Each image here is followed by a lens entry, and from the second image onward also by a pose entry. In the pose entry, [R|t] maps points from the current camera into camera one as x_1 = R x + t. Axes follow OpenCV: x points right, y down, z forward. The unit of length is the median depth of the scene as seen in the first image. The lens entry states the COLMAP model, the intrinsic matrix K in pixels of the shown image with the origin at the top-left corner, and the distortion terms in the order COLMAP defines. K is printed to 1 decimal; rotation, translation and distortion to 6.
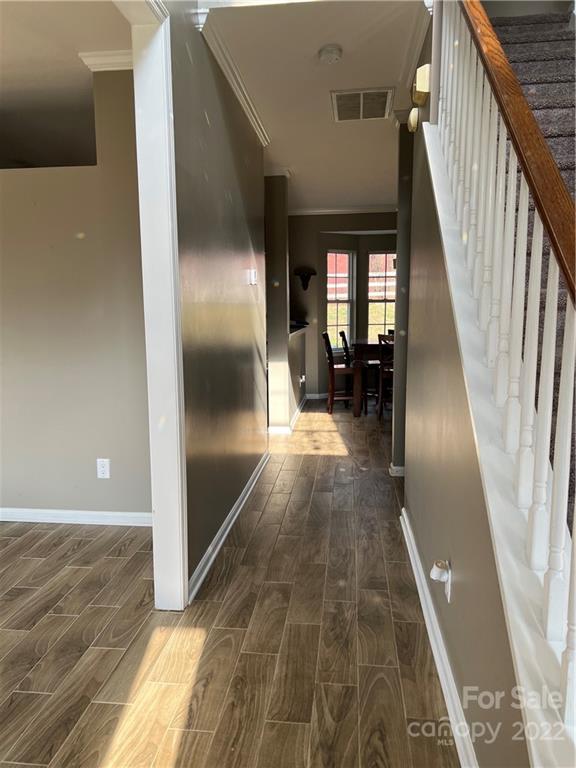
lens RADIAL K [[578.7, 0, 280.3], [0, 578.7, 389.1], [0, 0, 1]] dist [0.058615, -0.071597]
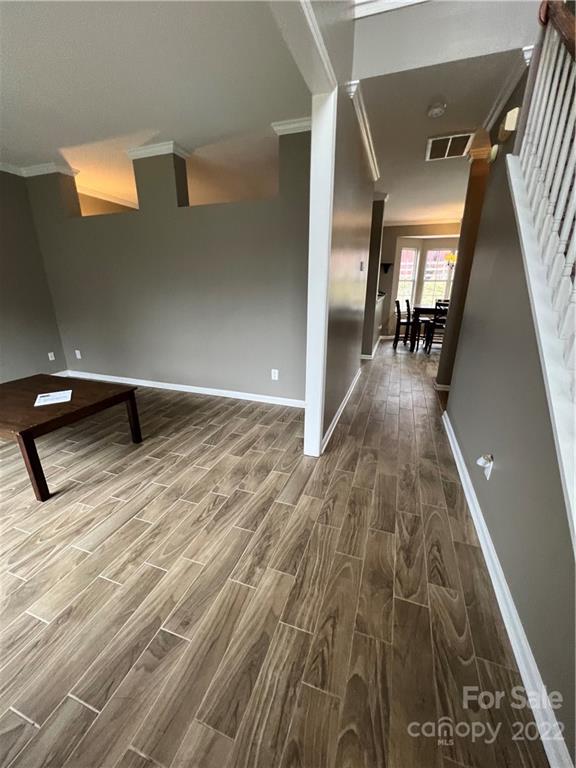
lens RADIAL K [[306.9, 0, 287.5], [0, 306.9, 382.7], [0, 0, 1]] dist [-0.001643, 0.000799]
pose [[0.975197, 0.080962, -0.206002, -0.083398], [-0.042962, 0.982237, 0.182659, -0.027420], [0.217131, -0.169278, 0.961353, 0.082671]]
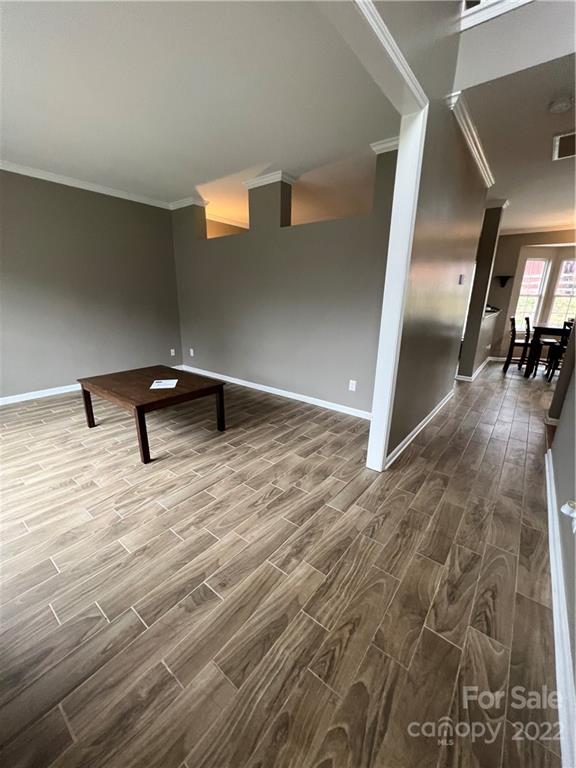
lens RADIAL K [[306.9, 0, 288.2], [0, 306.9, 382.8], [0, 0, 1]] dist [-0.001643, 0.000799]
pose [[0.852183, 0.168987, -0.495205, 0.013364], [-0.096290, 0.980897, 0.169024, -0.027878], [0.514308, -0.096356, 0.852175, 0.066555]]
